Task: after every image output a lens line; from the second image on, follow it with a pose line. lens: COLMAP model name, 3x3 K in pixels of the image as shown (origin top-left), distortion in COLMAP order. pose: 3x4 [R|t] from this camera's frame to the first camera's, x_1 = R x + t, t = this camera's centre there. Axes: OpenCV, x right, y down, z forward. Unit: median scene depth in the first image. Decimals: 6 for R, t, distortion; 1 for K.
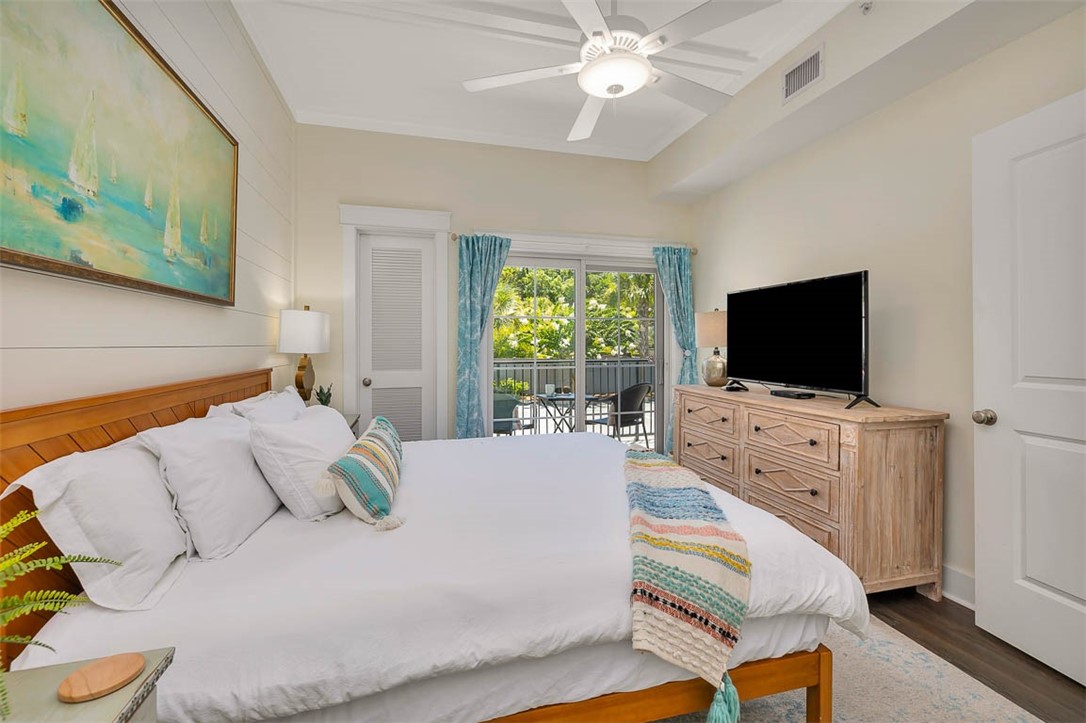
lens RADIAL K [[469.1, 0, 546.9], [0, 469.1, 347.1], [0, 0, 1]] dist [-0.002125, 0.001011]
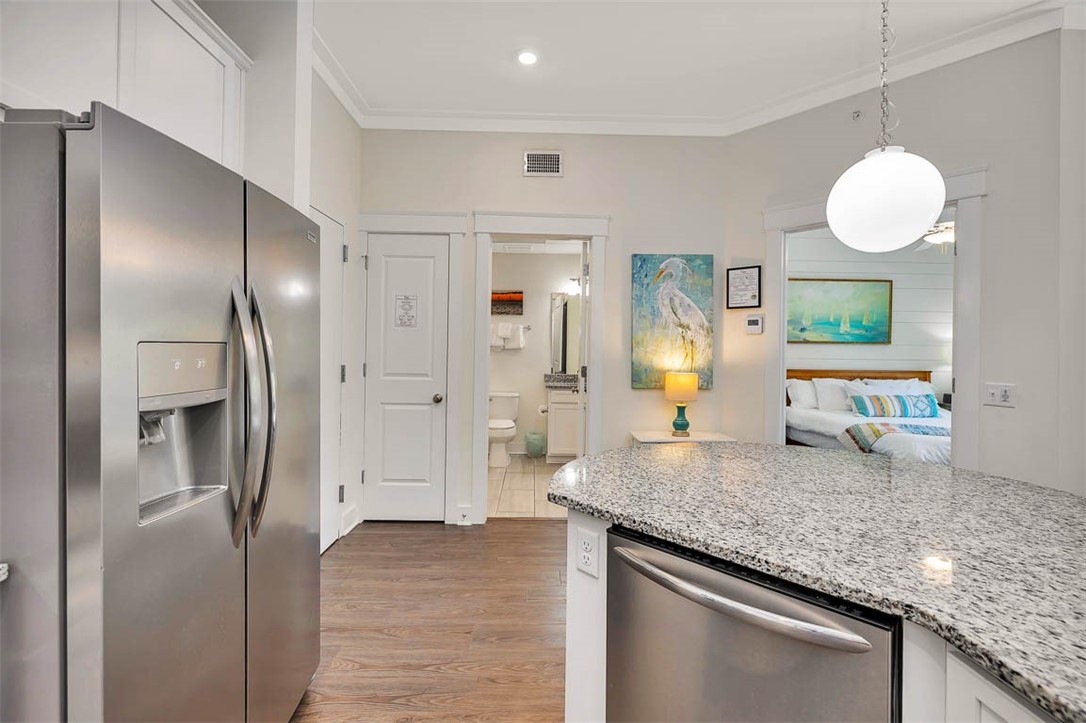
lens RADIAL K [[465.8, 0, 539.3], [0, 465.8, 348.3], [0, 0, 1]] dist [0.000589, -0.000271]
pose [[-0.251737, 0.000085, -0.967796, 2.389155], [-0.020424, 0.999777, 0.005400, -0.041119], [0.967580, 0.021126, -0.251679, -0.228888]]
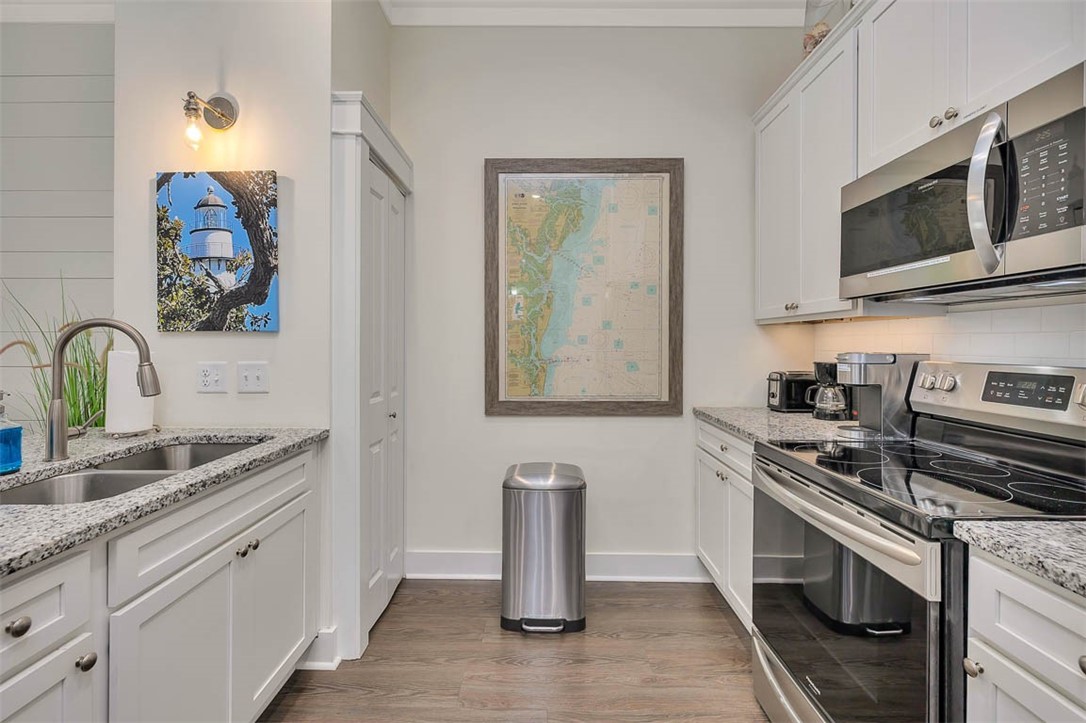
lens RADIAL K [[465.8, 0, 541.3], [0, 465.8, 342.6], [0, 0, 1]] dist [0.000589, -0.000271]
pose [[0.277623, 0.004208, 0.960681, 1.826862], [0.002098, 0.999985, -0.004987, -0.001471], [-0.960688, 0.003399, 0.277610, -0.469324]]
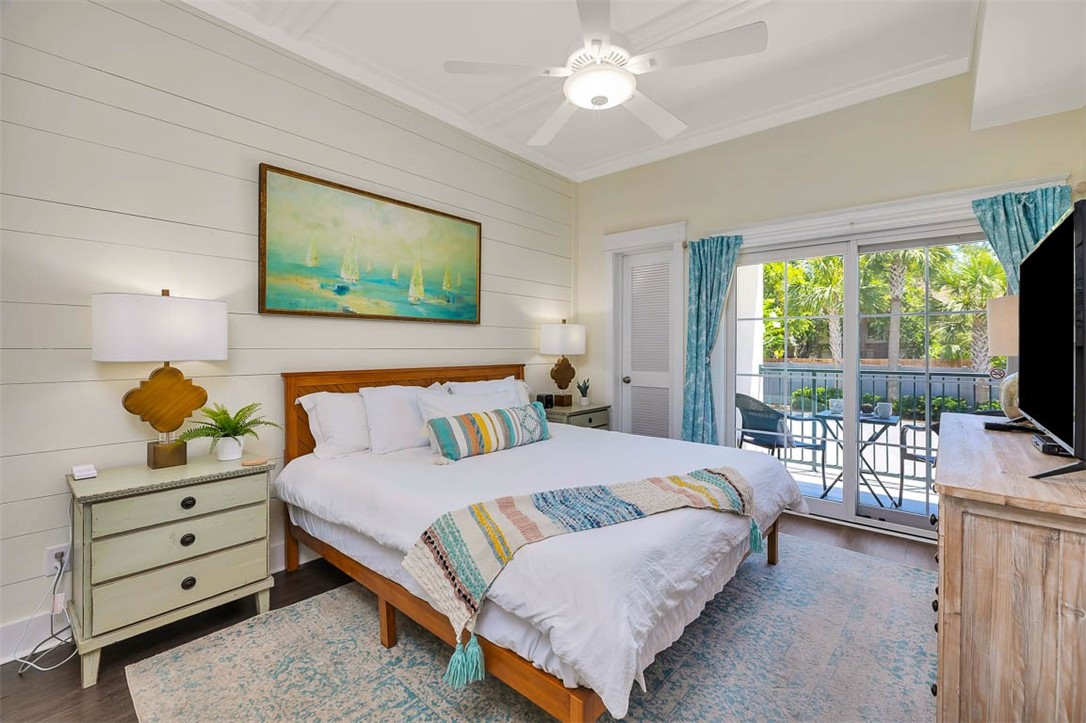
lens RADIAL K [[465.8, 0, 546.0], [0, 465.8, 350.5], [0, 0, 1]] dist [0.000589, -0.000271]
pose [[0.564046, 0.009316, -0.825691, 0.832551], [-0.010140, 0.999939, 0.004355, -0.005575], [0.825681, 0.005916, 0.564107, 0.293209]]
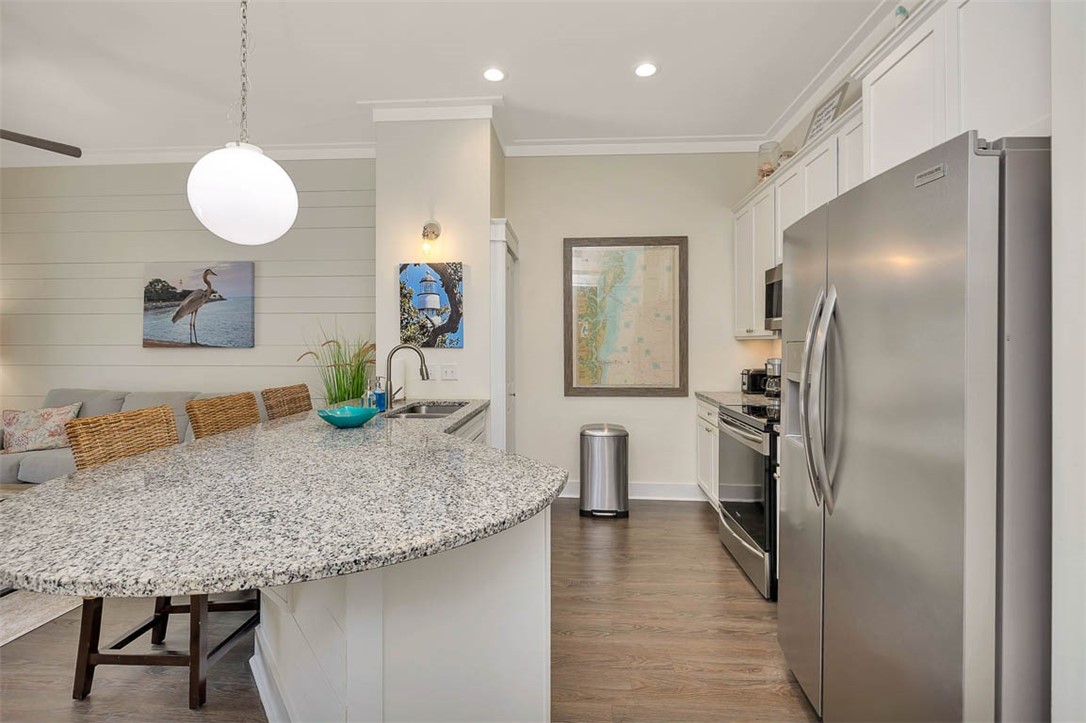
lens RADIAL K [[469.1, 0, 545.8], [0, 469.1, 340.7], [0, 0, 1]] dist [-0.002125, 0.001011]
pose [[0.332439, 0.005581, 0.943108, 1.116392], [0.005328, 0.999955, -0.007796, -0.034792], [-0.943110, 0.007617, 0.332395, -0.569240]]
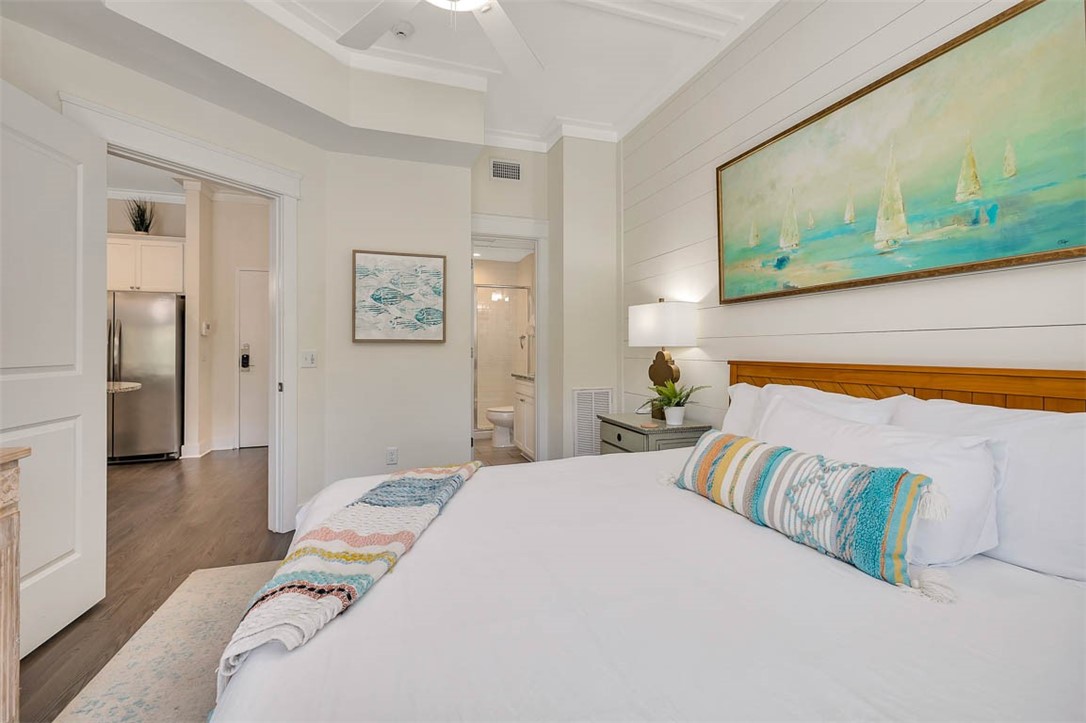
lens RADIAL K [[465.8, 0, 549.9], [0, 465.8, 344.8], [0, 0, 1]] dist [0.000589, -0.000271]
pose [[-0.997648, 0.007398, -0.068140, 0.033826], [0.007425, 0.999972, -0.000146, 0.019873], [0.068137, -0.000651, -0.997676, 1.576455]]
